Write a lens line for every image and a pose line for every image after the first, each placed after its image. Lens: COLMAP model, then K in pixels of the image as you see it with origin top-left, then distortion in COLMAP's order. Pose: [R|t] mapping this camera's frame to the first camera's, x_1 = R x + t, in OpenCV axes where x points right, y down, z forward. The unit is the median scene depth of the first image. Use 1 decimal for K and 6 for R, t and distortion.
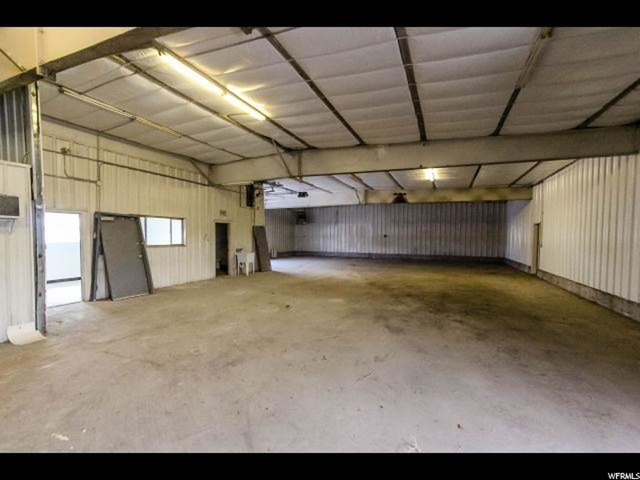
lens RADIAL K [[293.3, 0, 319.7], [0, 293.3, 240.1], [0, 0, 1]] dist [0.009837, 0.001453]
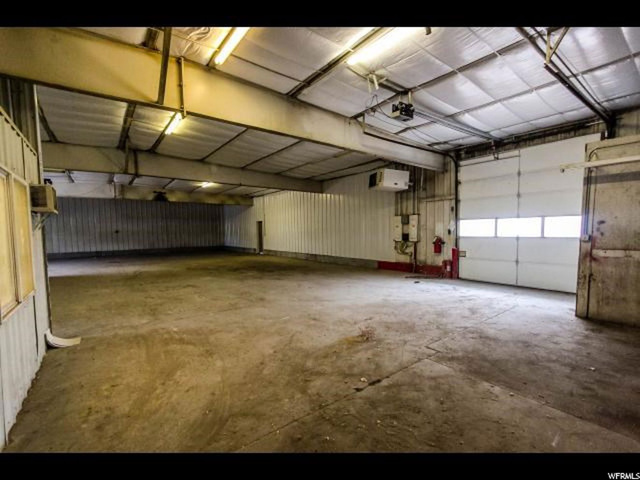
lens RADIAL K [[293.3, 0, 317.8], [0, 293.3, 245.1], [0, 0, 1]] dist [0.009837, 0.001453]
pose [[0.488782, -0.060487, 0.870307, -0.414908], [0.030560, 0.998168, 0.052210, -0.001097], [-0.871871, 0.001077, 0.489735, -0.050952]]
